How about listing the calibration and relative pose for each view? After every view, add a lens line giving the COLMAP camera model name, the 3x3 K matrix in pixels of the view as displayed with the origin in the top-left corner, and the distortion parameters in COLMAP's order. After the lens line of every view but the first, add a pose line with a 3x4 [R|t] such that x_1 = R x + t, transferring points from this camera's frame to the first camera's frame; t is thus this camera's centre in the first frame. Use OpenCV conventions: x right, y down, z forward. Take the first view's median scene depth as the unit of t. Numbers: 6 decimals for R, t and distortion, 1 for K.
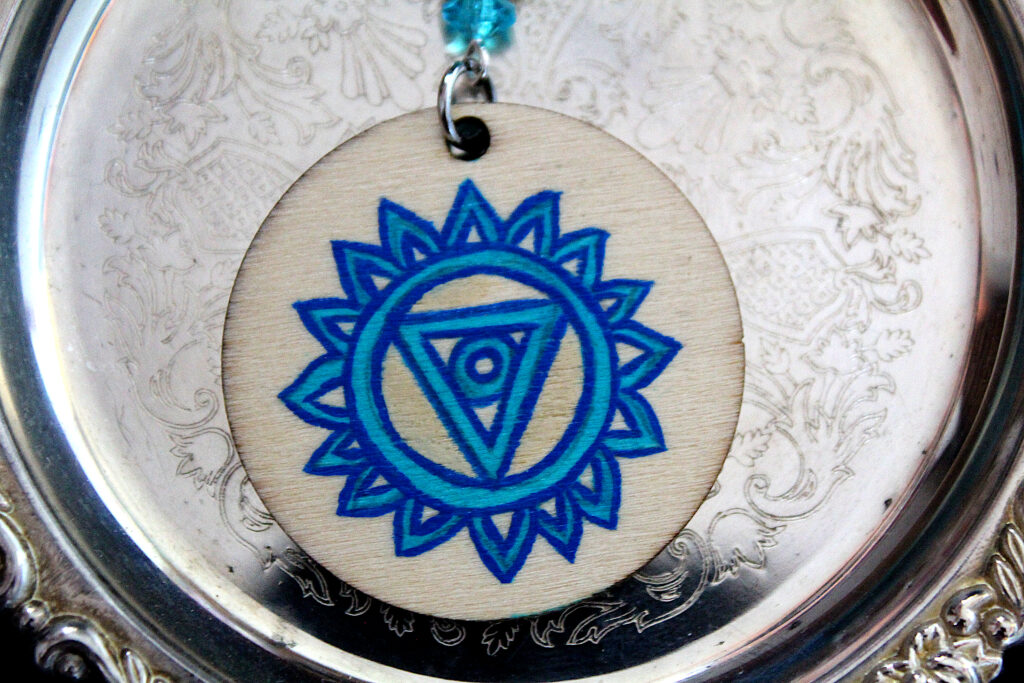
lens RADIAL K [[2303.2, 0, 518.2], [0, 2303.2, 329.4], [0, 0, 1]] dist [0.069863, 0.000000]
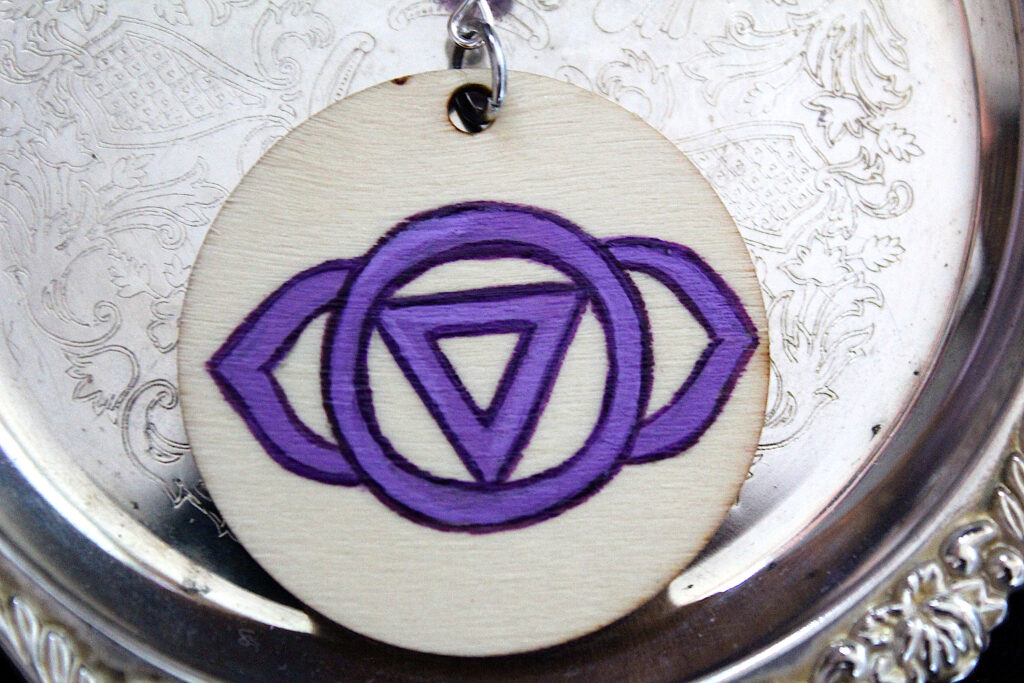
lens RADIAL K [[2303.2, 0, 518.6], [0, 2303.2, 323.6], [0, 0, 1]] dist [0.069863, 0.000000]
pose [[0.999414, 0.000108, 0.034216, -0.008239], [-0.000668, 0.999866, 0.016354, 0.019435], [-0.034210, -0.016367, 0.999281, 0.112465]]
